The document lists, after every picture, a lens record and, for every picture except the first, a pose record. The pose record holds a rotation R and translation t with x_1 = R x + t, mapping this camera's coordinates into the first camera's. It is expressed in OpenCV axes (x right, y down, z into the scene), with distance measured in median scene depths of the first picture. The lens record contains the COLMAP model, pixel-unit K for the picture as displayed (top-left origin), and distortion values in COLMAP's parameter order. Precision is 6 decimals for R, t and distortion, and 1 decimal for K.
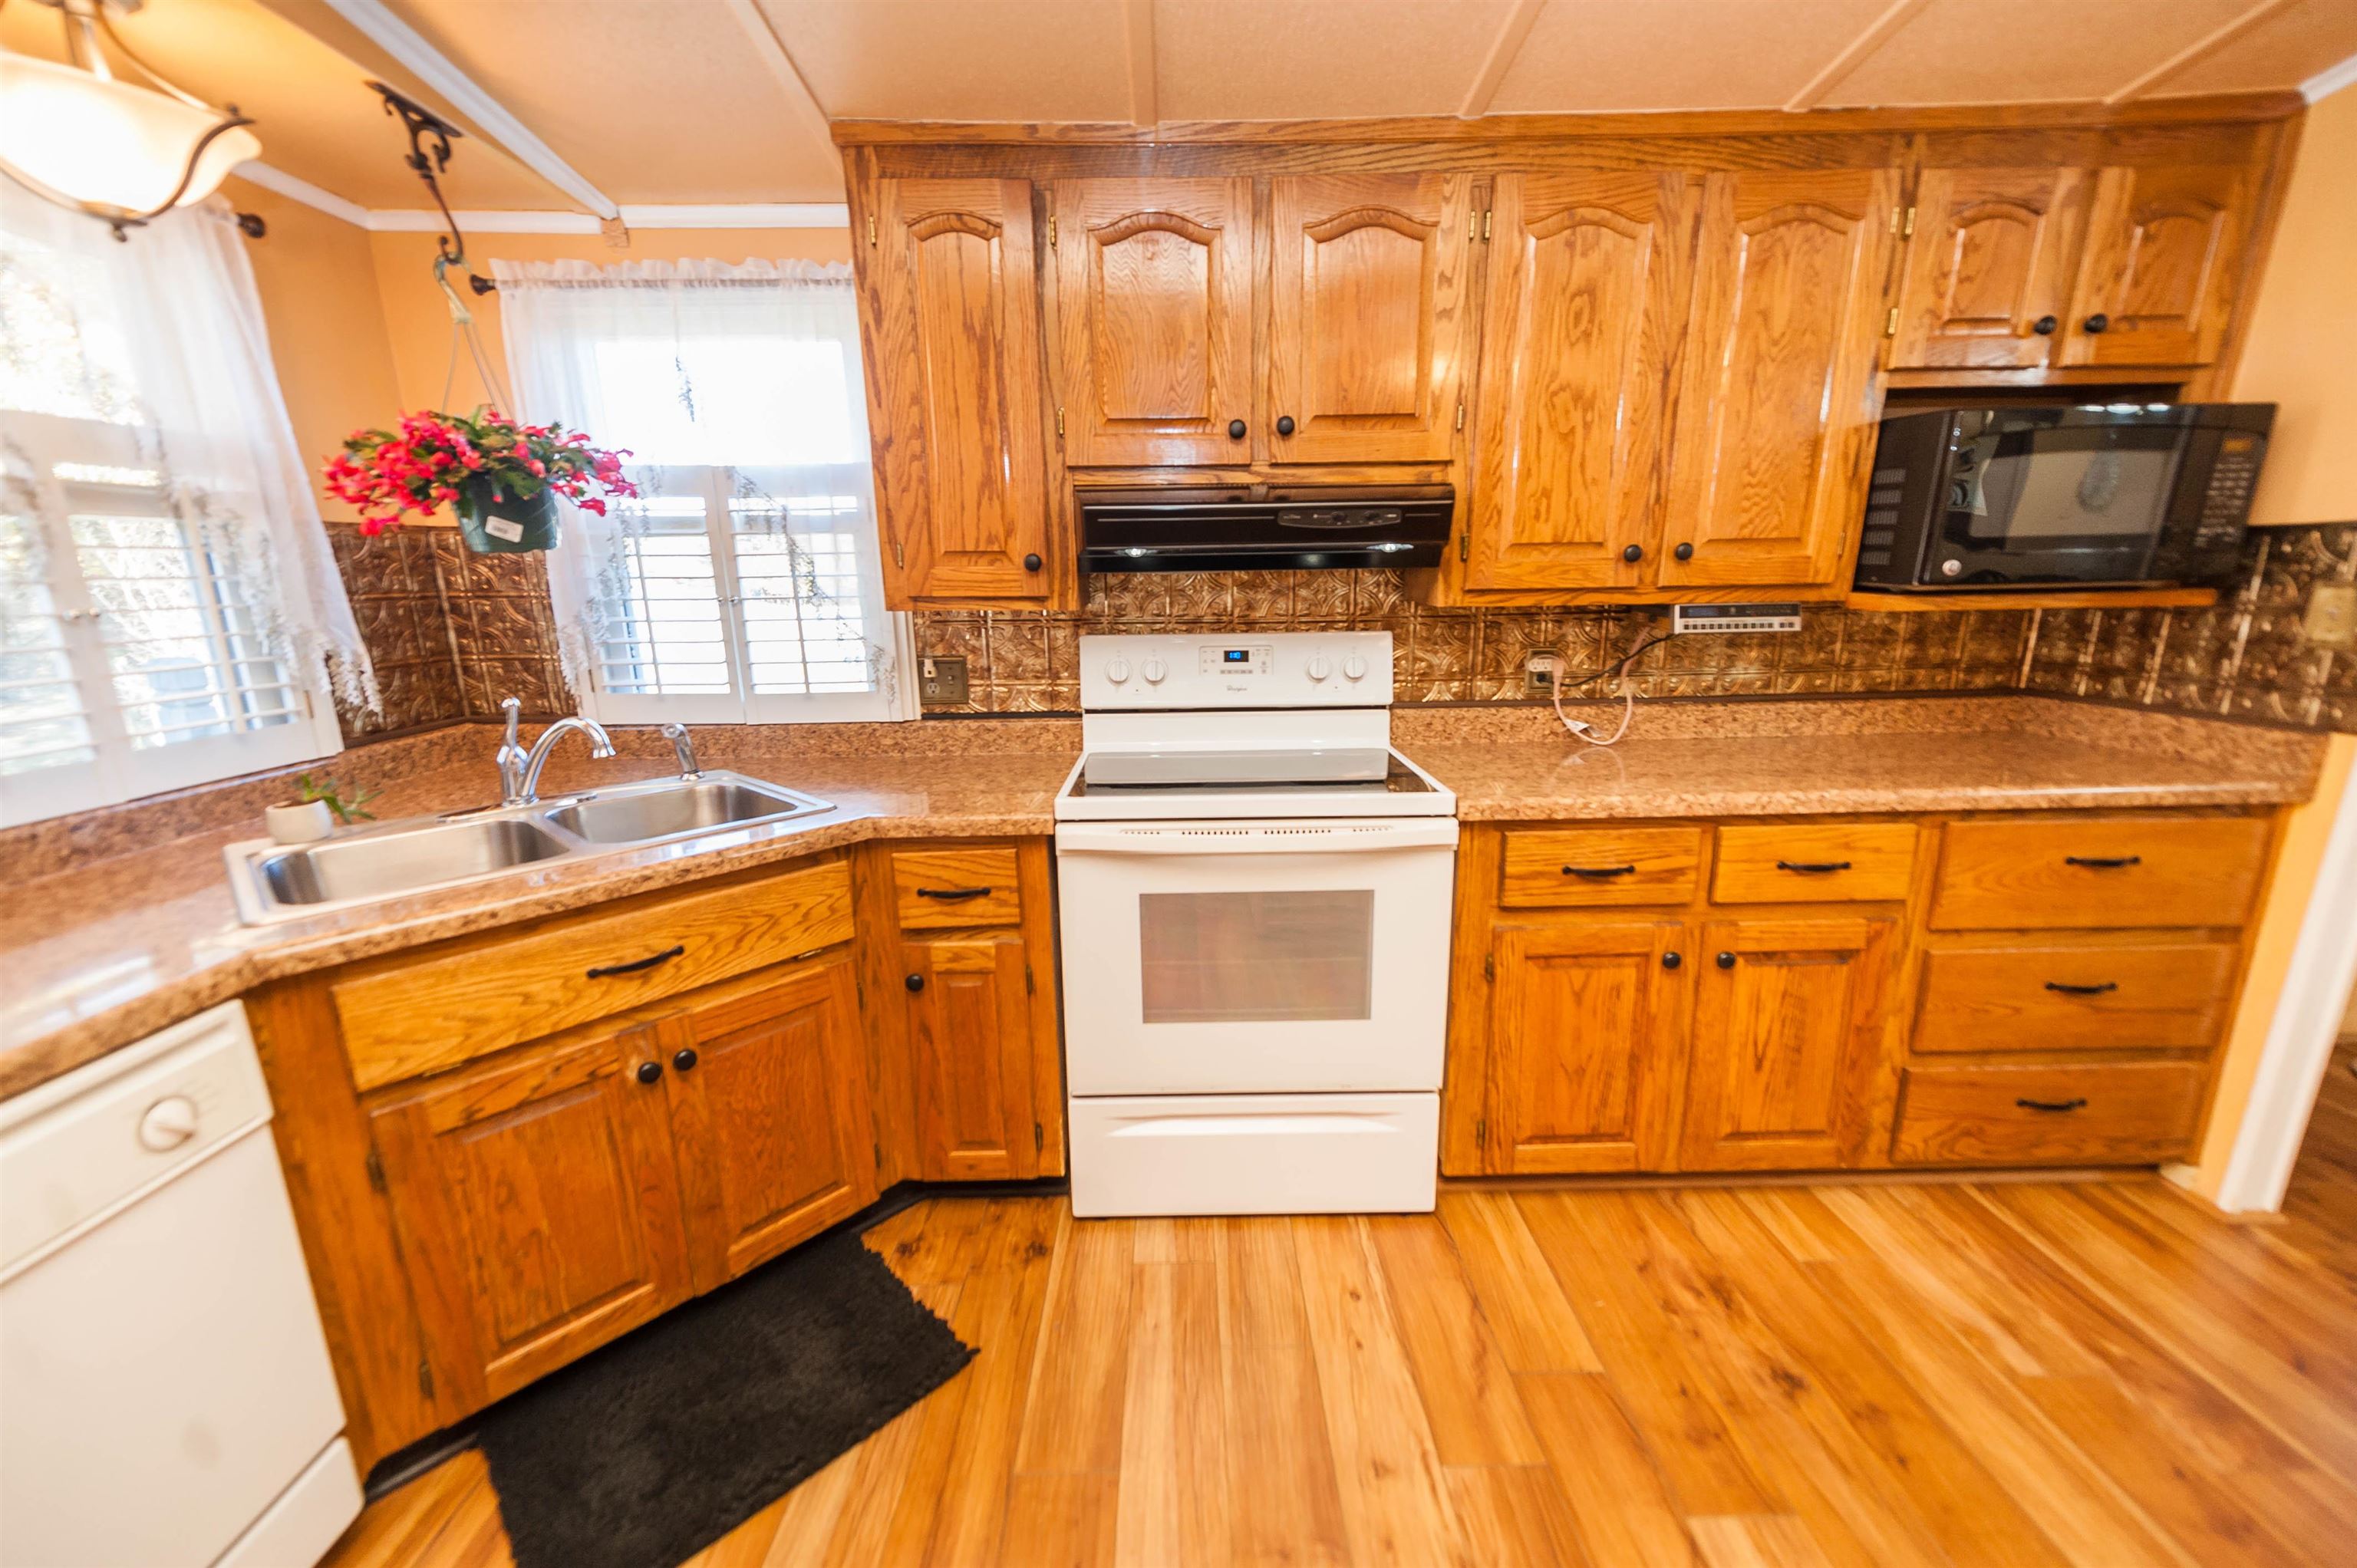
lens RADIAL K [[923.2, 0, 1178.3], [0, 923.2, 792.1], [0, 0, 1]] dist [0.015251, -0.006487]
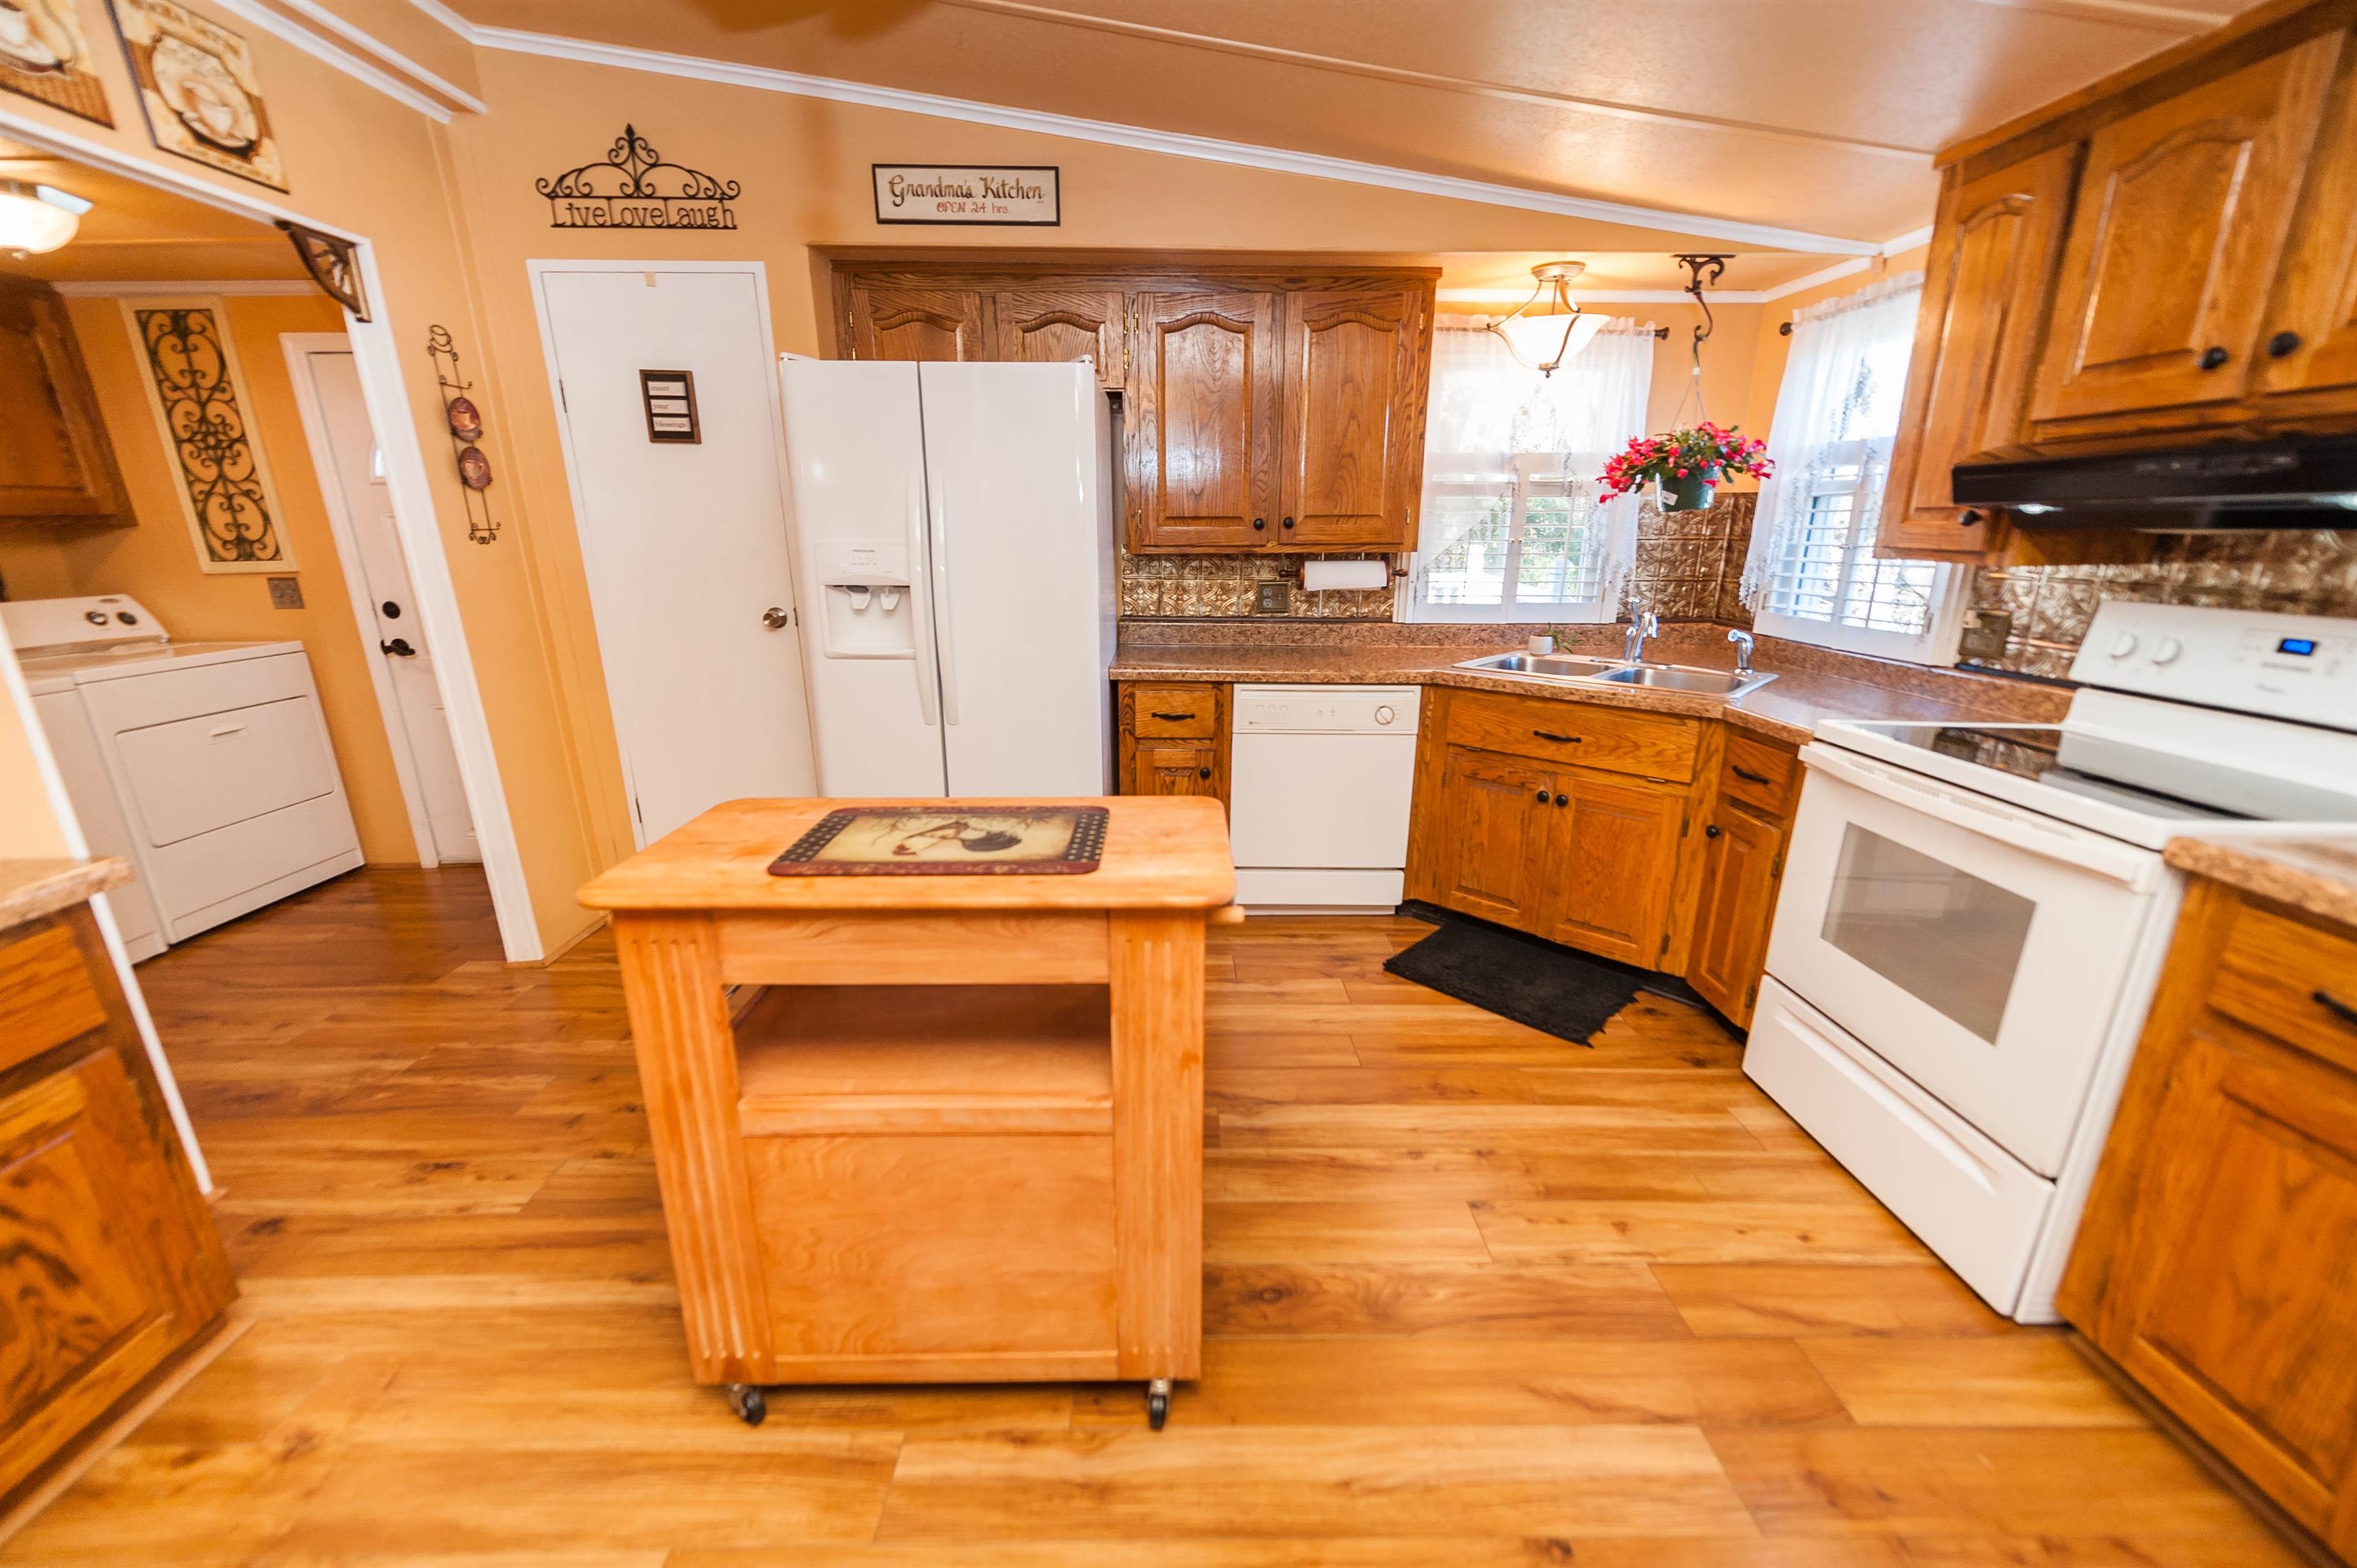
lens RADIAL K [[921.6, 0, 1173.4], [0, 921.6, 779.2], [0, 0, 1]] dist [0.016116, -0.006308]
pose [[0.000386, 0.277323, -0.960777, 1.009386], [-0.238924, 0.932976, 0.269203, -0.042862], [0.971038, 0.229449, 0.066619, 0.128743]]
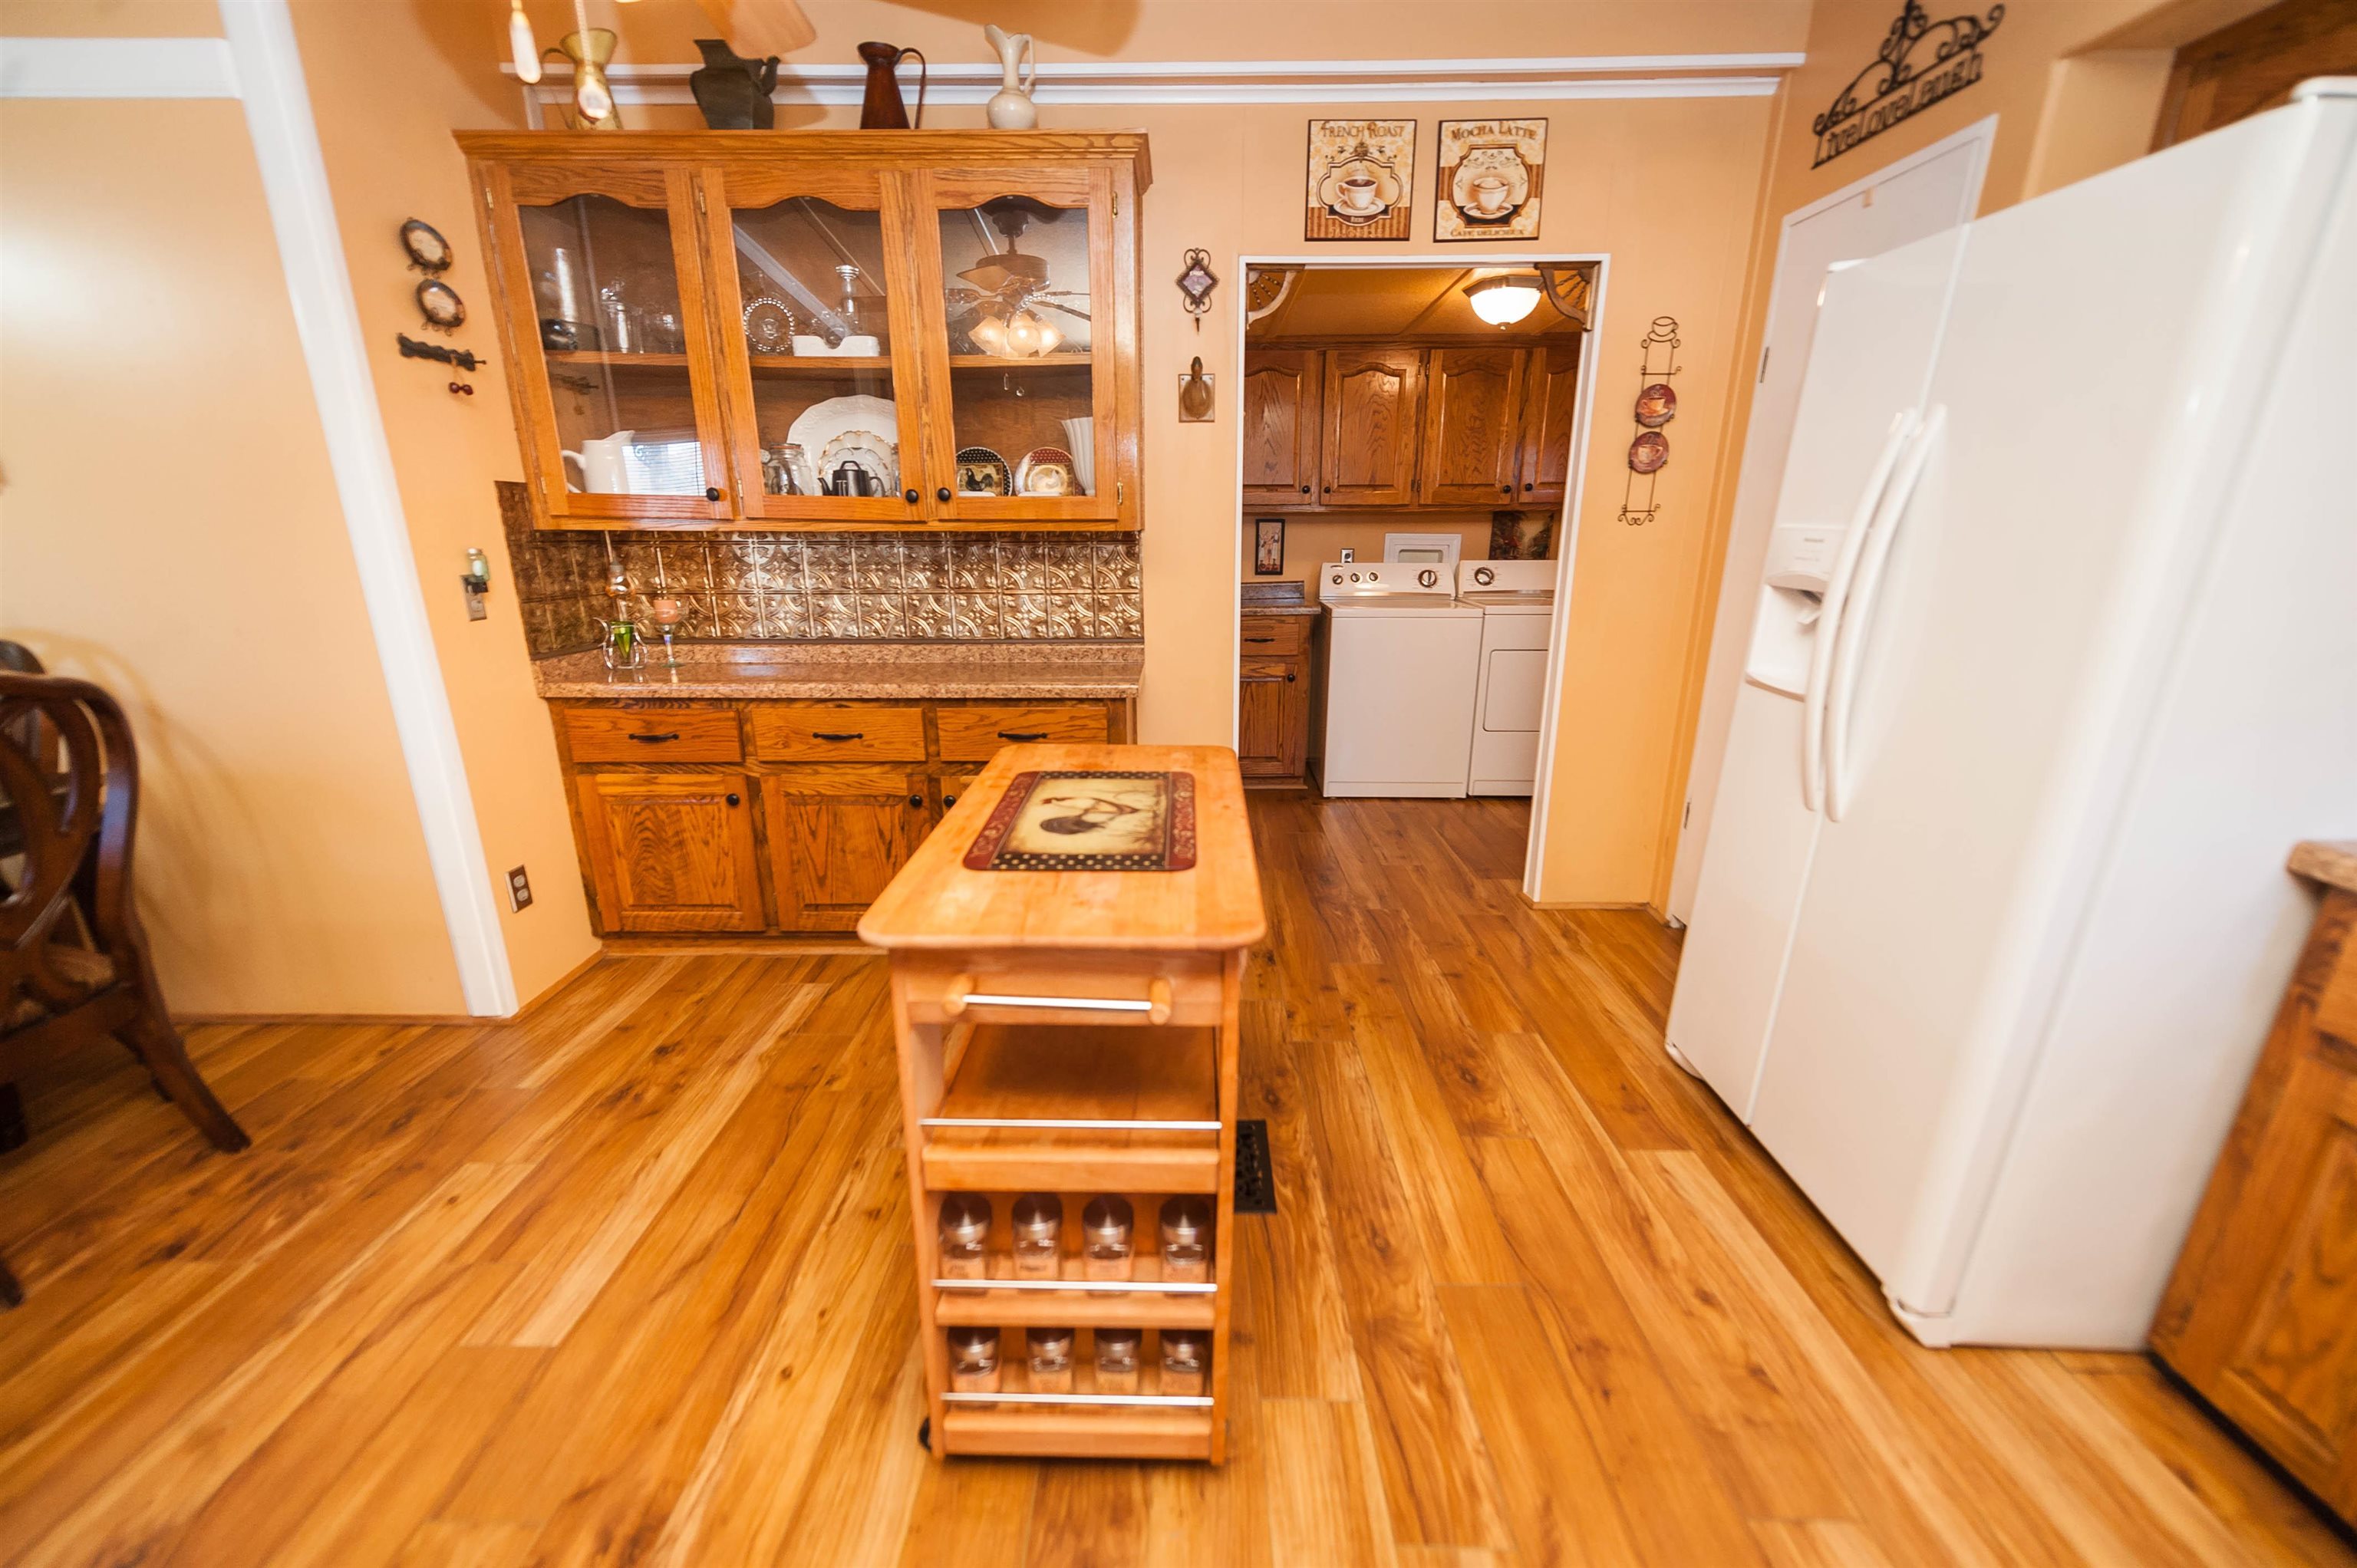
lens RADIAL K [[921.6, 0, 1173.4], [0, 921.6, 779.2], [0, 0, 1]] dist [0.016116, -0.006308]
pose [[-0.999706, -0.000821, 0.024228, 0.196416], [0.011500, 0.863754, 0.503783, -0.158835], [-0.021341, 0.503913, -0.863491, 0.664219]]
